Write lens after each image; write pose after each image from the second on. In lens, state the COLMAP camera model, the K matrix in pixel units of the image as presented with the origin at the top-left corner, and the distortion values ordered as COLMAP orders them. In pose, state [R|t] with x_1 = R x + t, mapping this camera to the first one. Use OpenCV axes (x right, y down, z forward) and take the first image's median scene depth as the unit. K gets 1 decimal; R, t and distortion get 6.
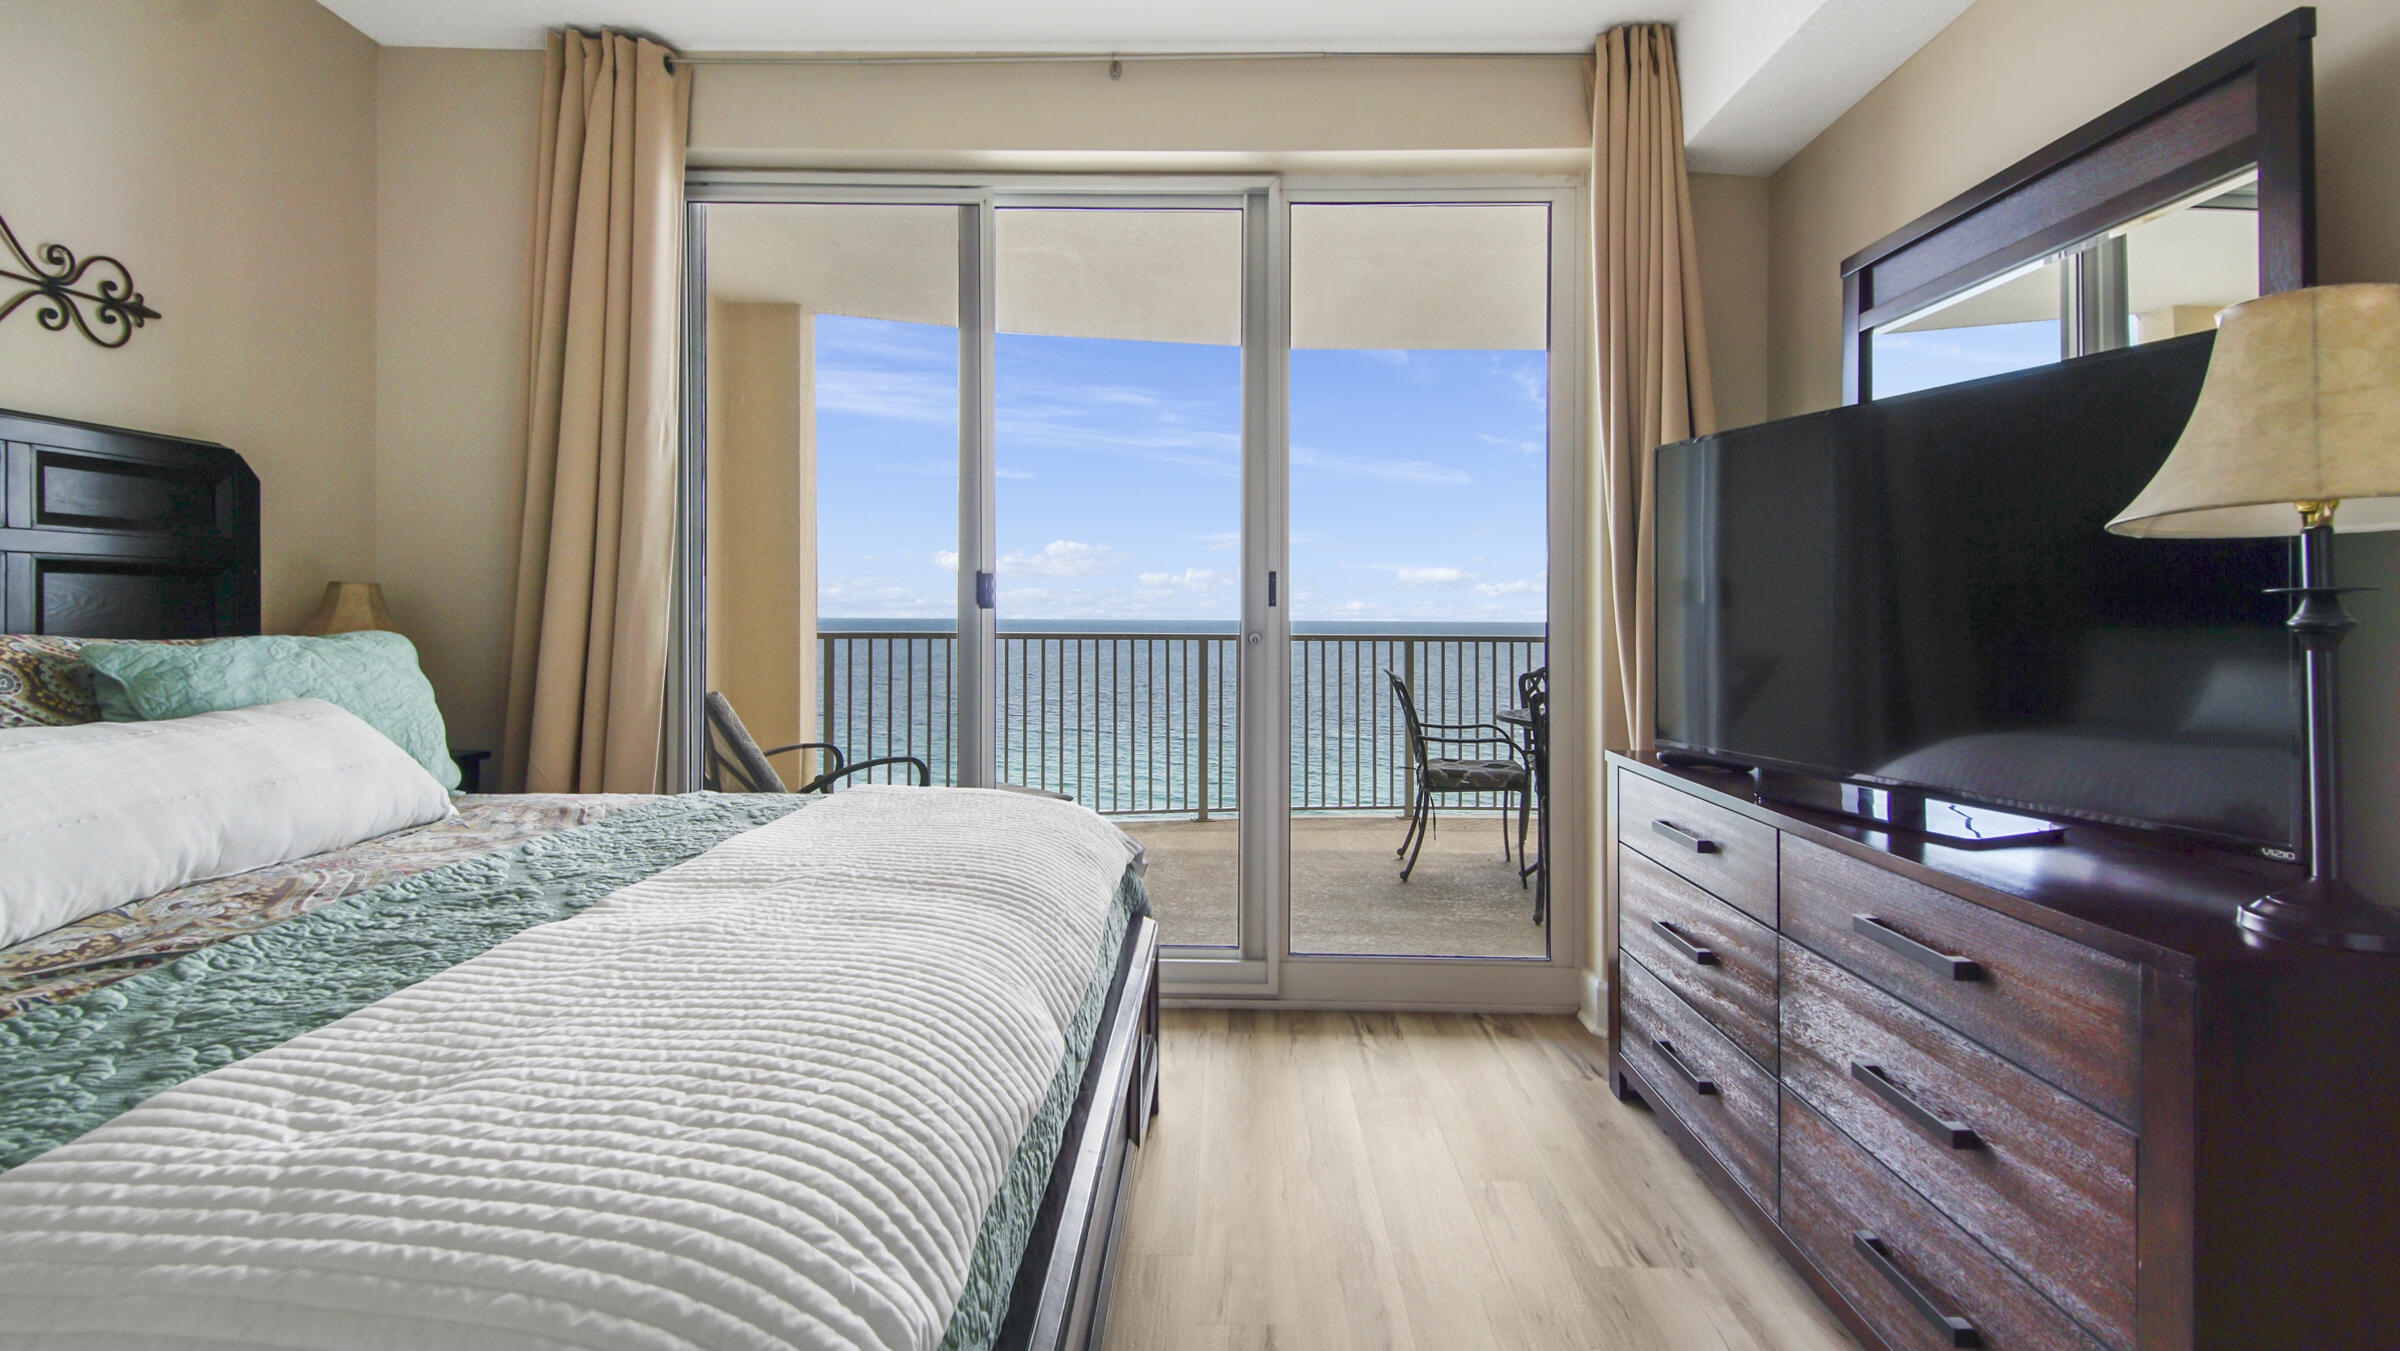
lens RADIAL K [[1095.8, 0, 1199.3], [0, 1095.8, 634.9], [0, 0, 1]] dist [0.033107, -0.022117]
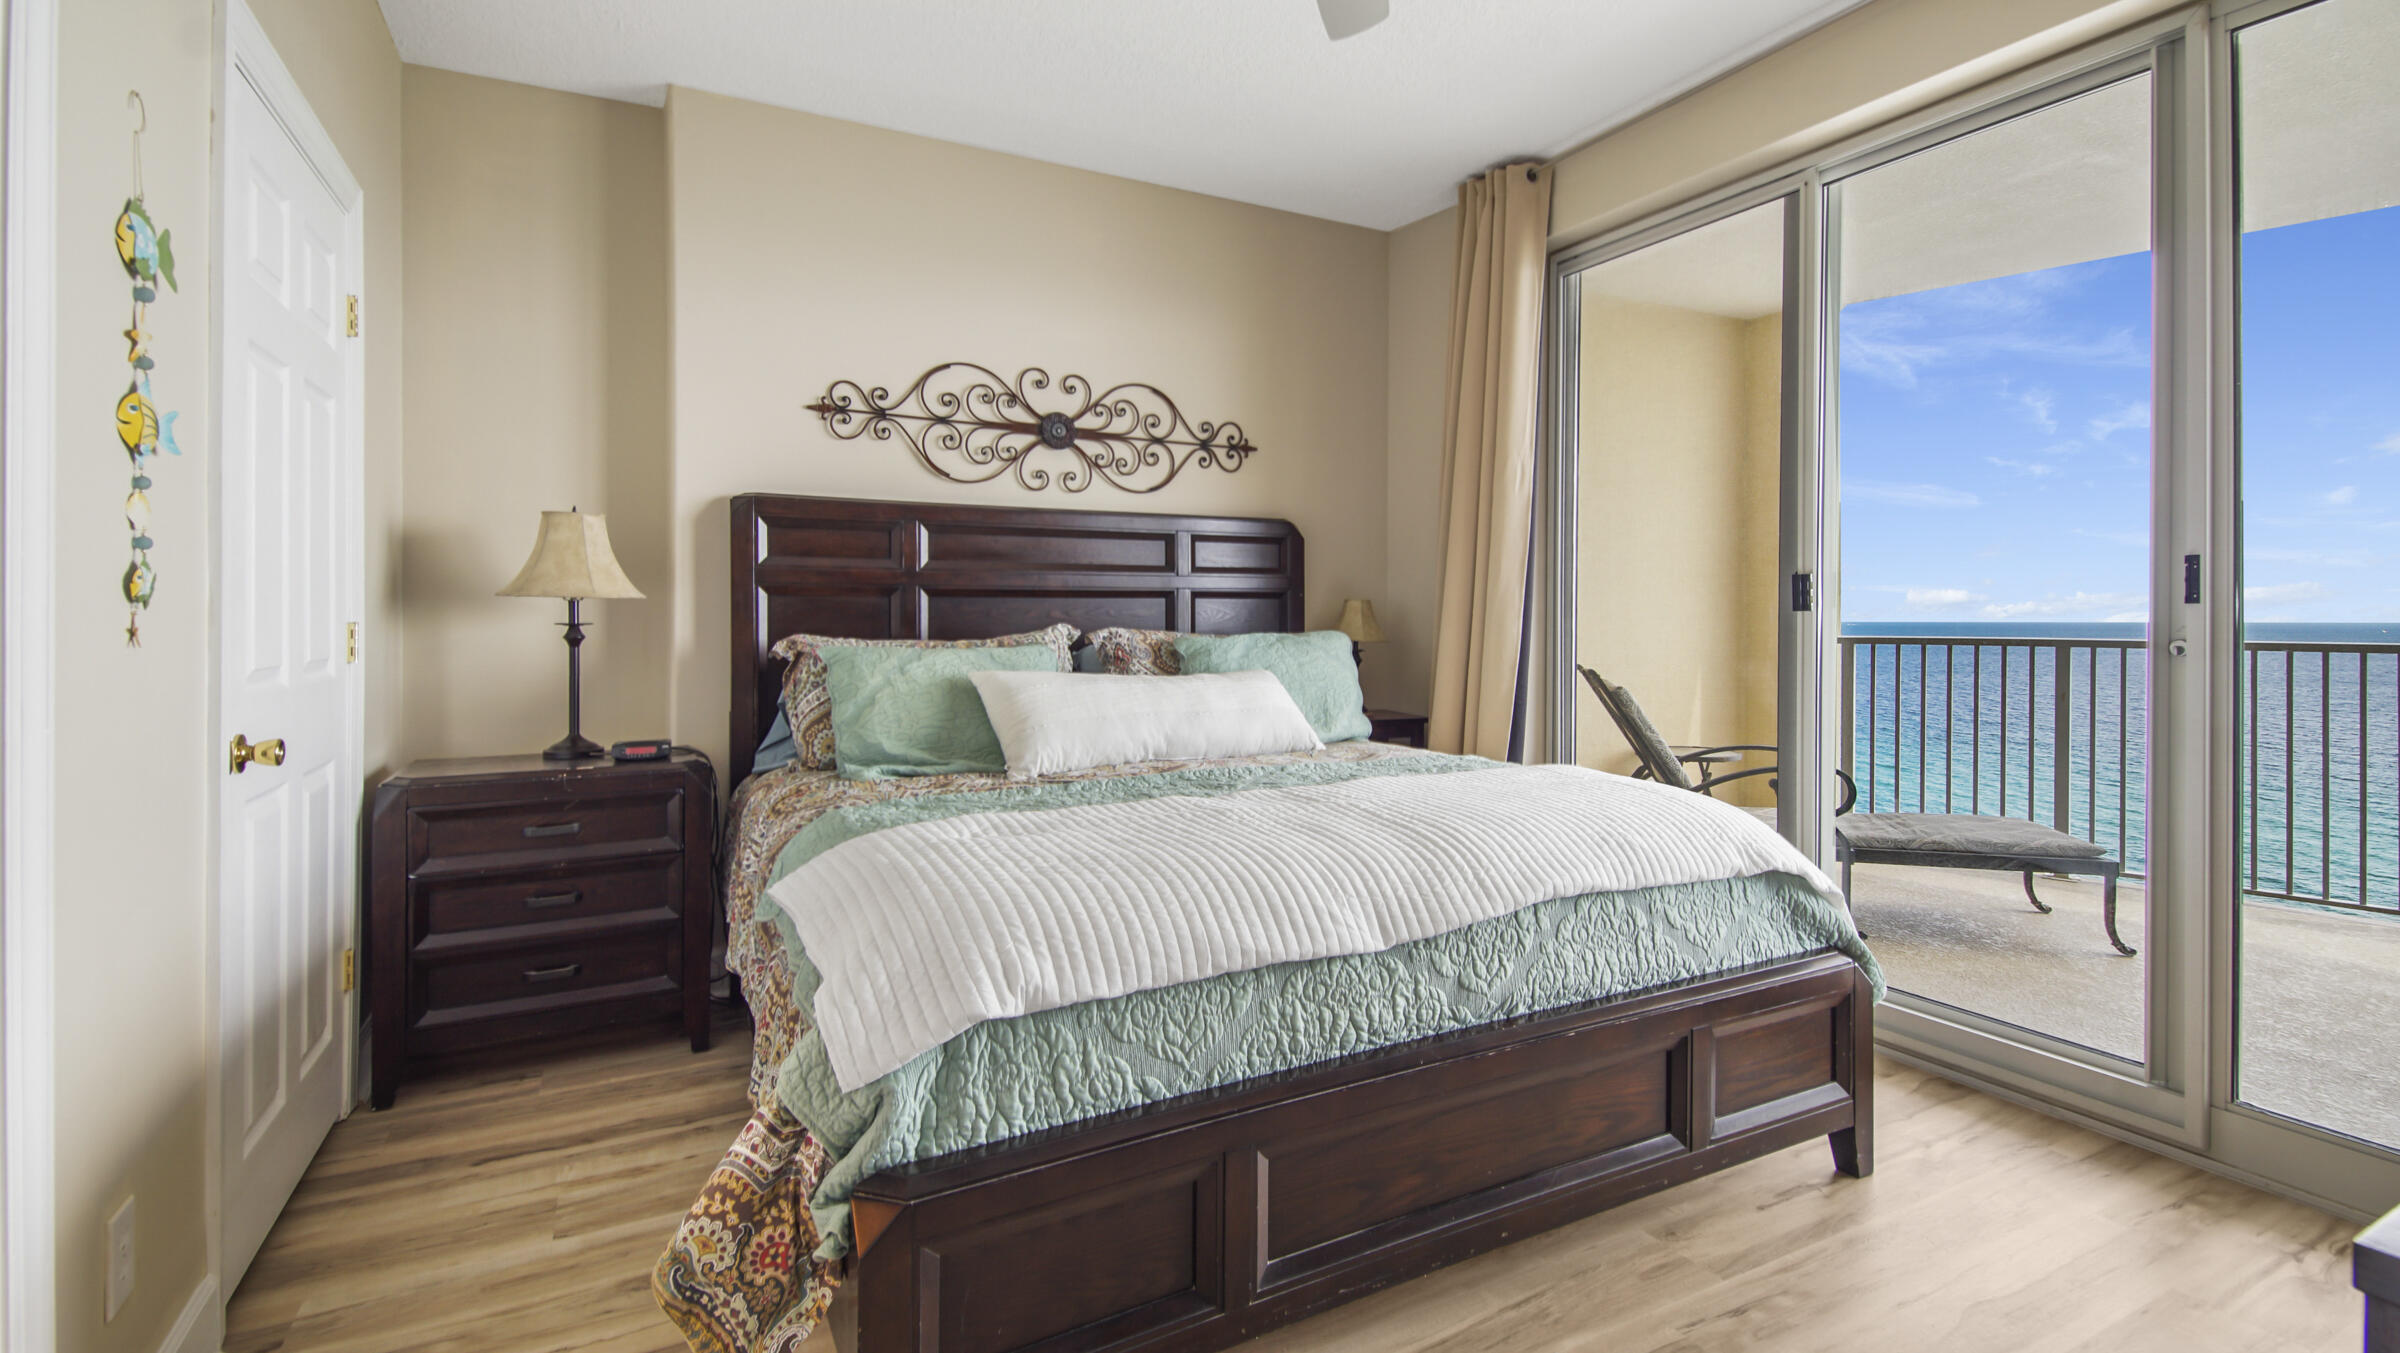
lens RADIAL K [[1095.8, 0, 1199.3], [0, 1095.8, 635.9], [0, 0, 1]] dist [0.033107, -0.022117]
pose [[0.465170, 0.006825, -0.885195, 0.534840], [-0.011520, 0.999932, 0.001656, 0.003354], [0.885147, 0.009428, 0.465217, 0.121706]]
